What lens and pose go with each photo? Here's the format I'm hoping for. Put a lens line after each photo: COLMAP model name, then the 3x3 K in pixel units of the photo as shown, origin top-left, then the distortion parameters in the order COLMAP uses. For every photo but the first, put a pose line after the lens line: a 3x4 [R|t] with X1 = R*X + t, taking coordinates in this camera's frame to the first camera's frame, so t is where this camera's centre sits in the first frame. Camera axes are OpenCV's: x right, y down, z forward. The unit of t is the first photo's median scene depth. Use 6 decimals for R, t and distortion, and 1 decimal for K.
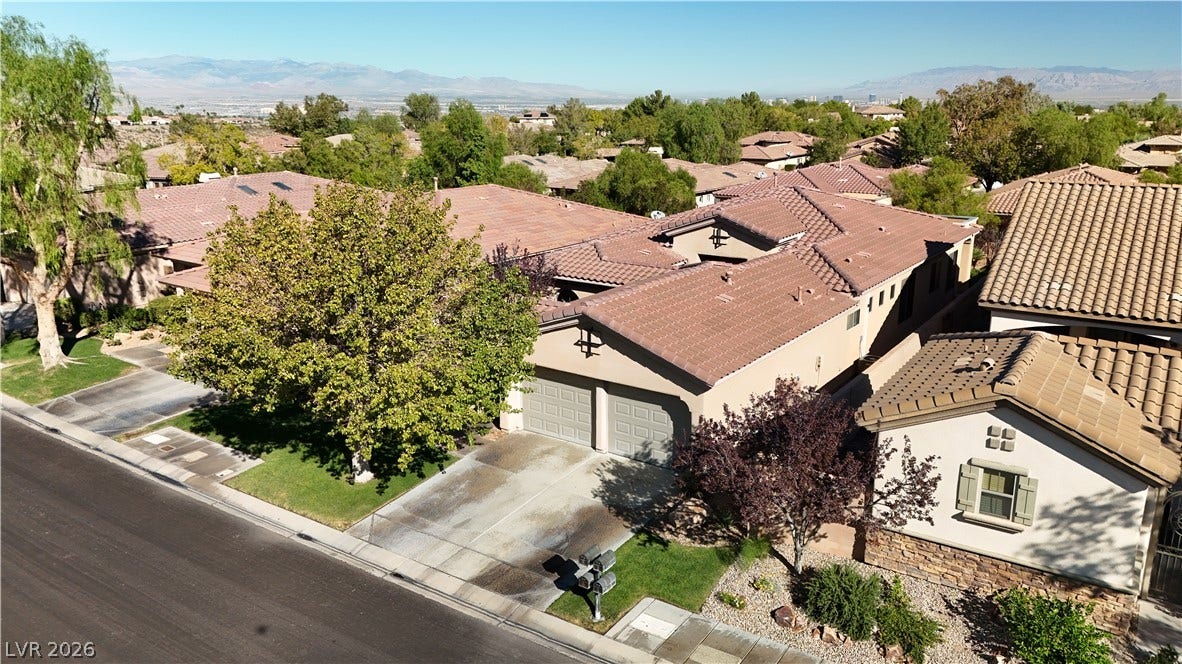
lens RADIAL K [[856.4, 0, 591.0], [0, 856.4, 332.0], [0, 0, 1]] dist [0.100789, -0.109037]
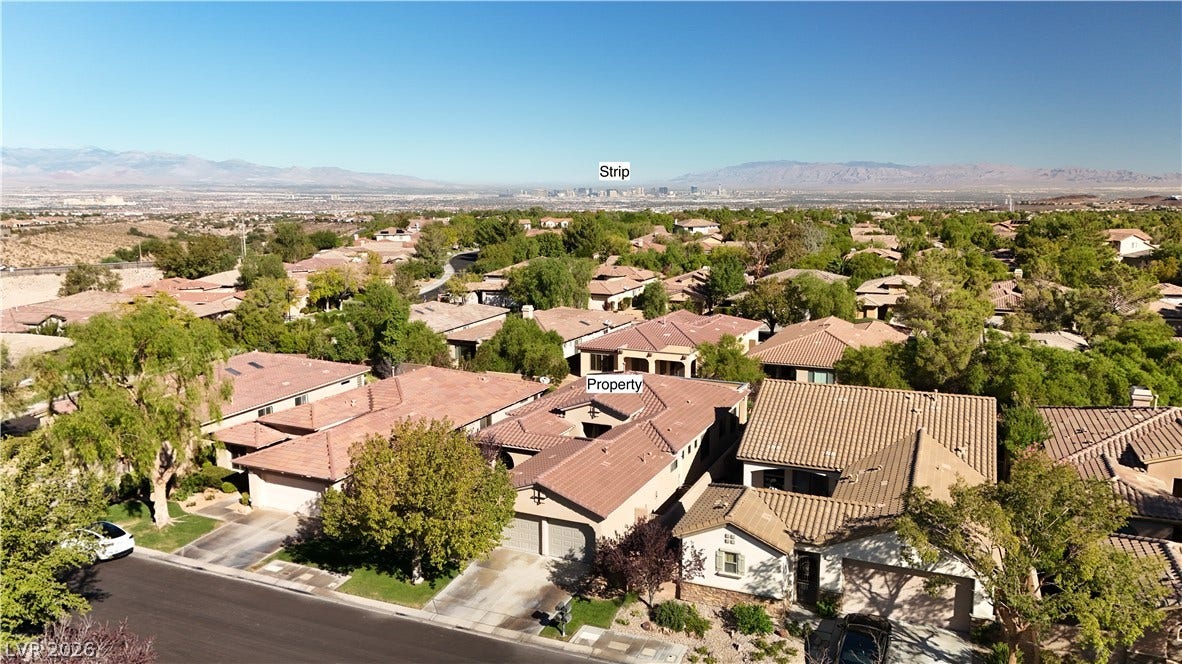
lens RADIAL K [[856.4, 0, 591.0], [0, 856.4, 332.0], [0, 0, 1]] dist [0.100789, -0.109037]
pose [[0.982866, -0.029005, 0.182024, -0.240527], [0.046938, 0.994370, -0.095002, -0.176675], [-0.178243, 0.101918, 0.978694, -0.983646]]
